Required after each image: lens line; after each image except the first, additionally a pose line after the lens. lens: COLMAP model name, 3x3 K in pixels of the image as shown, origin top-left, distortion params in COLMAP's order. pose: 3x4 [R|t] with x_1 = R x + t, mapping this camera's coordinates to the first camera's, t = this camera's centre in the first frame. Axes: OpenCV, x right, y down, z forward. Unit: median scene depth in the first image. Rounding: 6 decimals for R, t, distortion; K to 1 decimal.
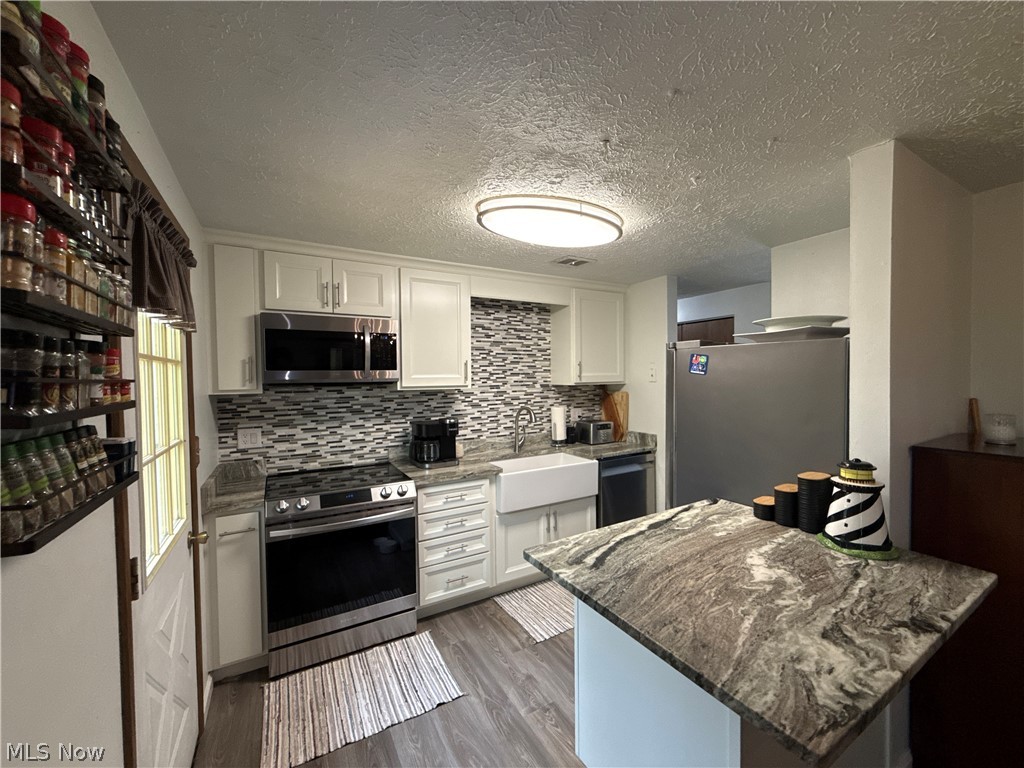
lens RADIAL K [[406.9, 0, 514.8], [0, 406.9, 385.3], [0, 0, 1]] dist [-0.002043, -0.000186]
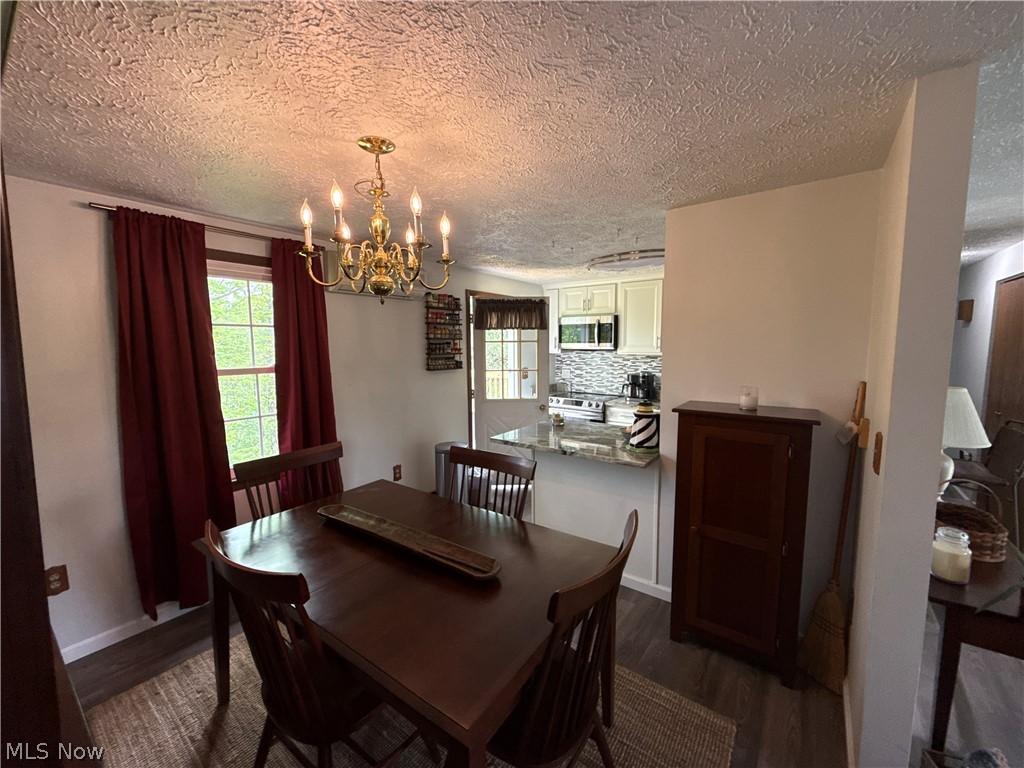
lens RADIAL K [[406.9, 0, 514.8], [0, 406.9, 385.3], [0, 0, 1]] dist [-0.002043, -0.000186]
pose [[0.403243, 0.102371, -0.909349, 0.924176], [-0.023917, 0.994562, 0.101358, -0.016748], [0.914780, -0.019123, 0.403499, -0.101584]]
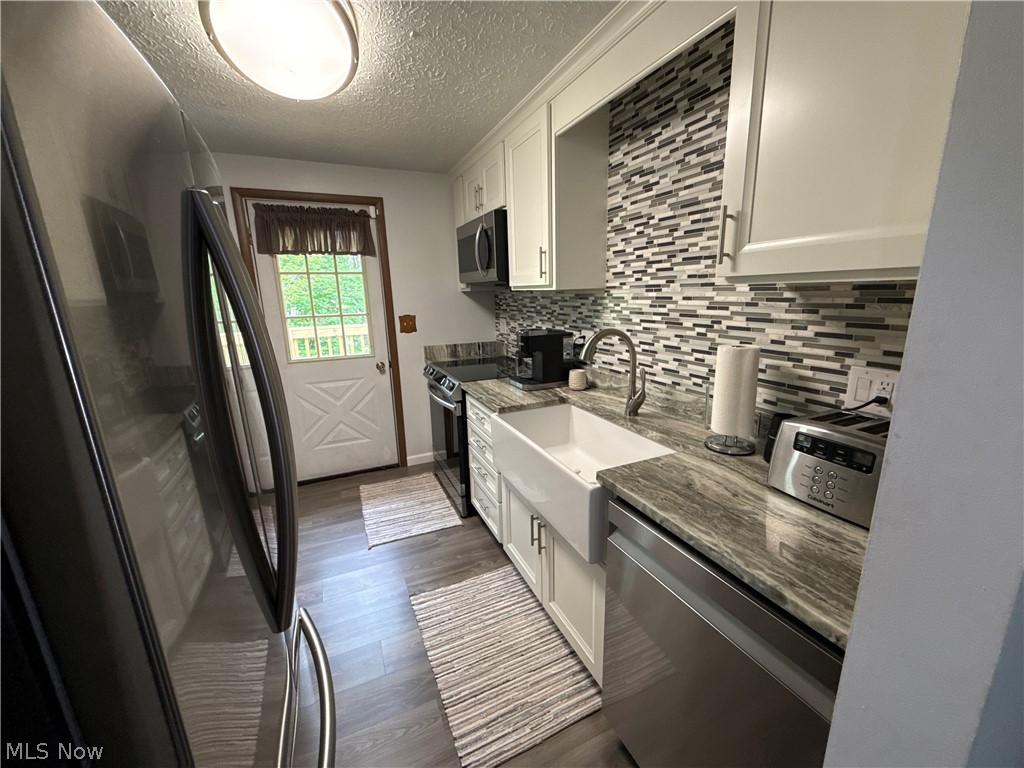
lens RADIAL K [[406.9, 0, 514.8], [0, 406.9, 385.3], [0, 0, 1]] dist [-0.002043, -0.000186]
pose [[-0.099896, 0.239076, -0.965848, 0.507256], [0.001807, 0.970746, 0.240102, -0.000540], [0.994996, 0.022240, -0.097406, 0.877290]]
